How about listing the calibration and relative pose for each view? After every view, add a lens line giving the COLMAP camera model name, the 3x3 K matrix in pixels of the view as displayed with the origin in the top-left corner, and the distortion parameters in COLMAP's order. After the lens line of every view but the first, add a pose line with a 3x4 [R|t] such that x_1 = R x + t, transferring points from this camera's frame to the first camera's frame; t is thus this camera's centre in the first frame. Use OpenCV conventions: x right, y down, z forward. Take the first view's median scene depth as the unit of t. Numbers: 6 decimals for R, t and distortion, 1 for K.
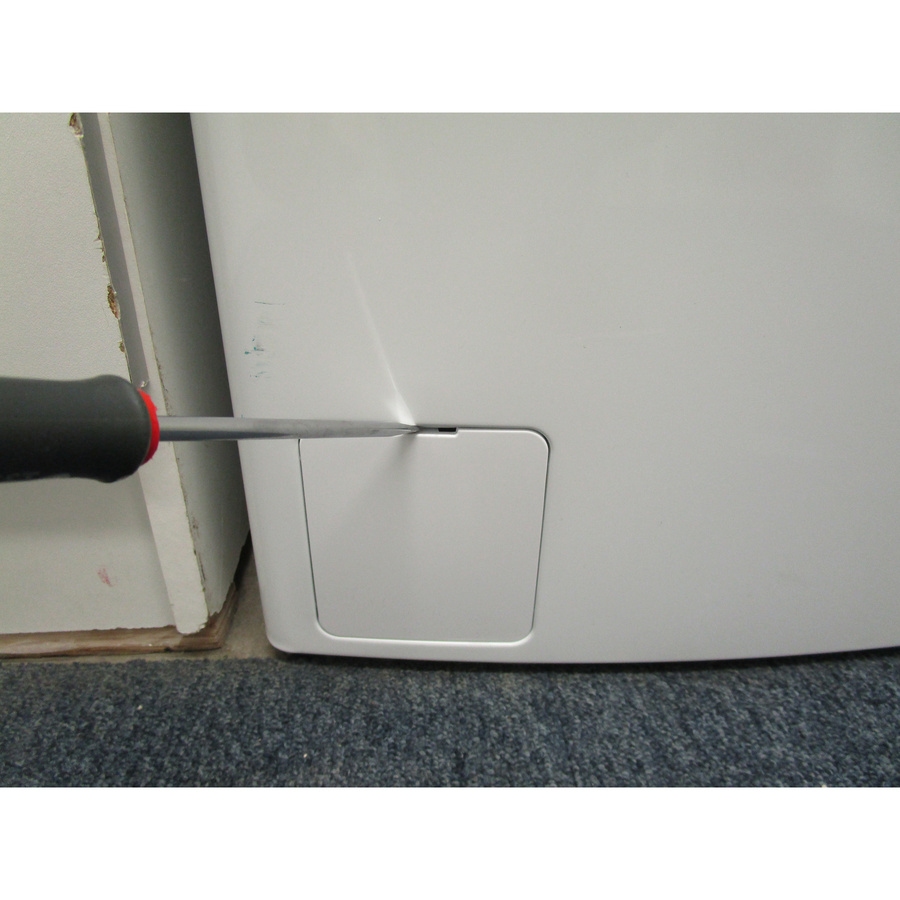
lens RADIAL K [[656.9, 0, 431.3], [0, 656.9, 450.3], [0, 0, 1]] dist [-0.069319, 0.036394]
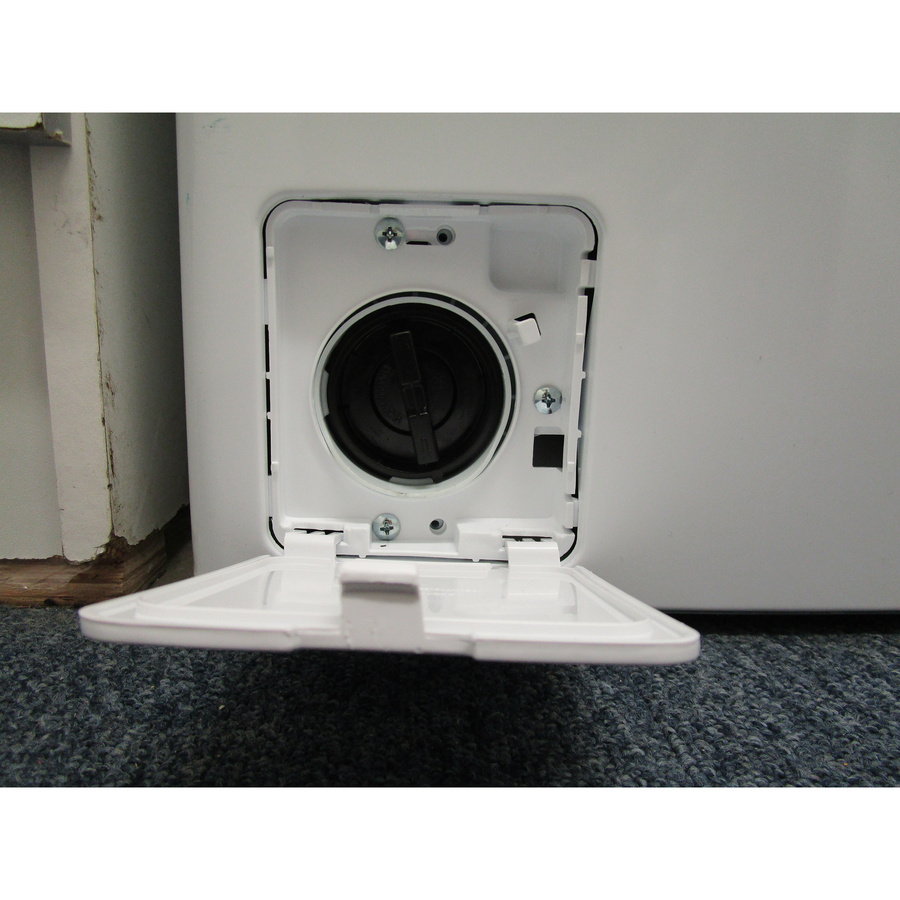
lens RADIAL K [[656.9, 0, 431.3], [0, 656.9, 450.3], [0, 0, 1]] dist [-0.069319, 0.036394]
pose [[0.999858, 0.016763, 0.001749, -0.003012], [-0.015488, 0.954748, -0.297012, 0.408115], [-0.006649, 0.296943, 0.954872, 0.339266]]
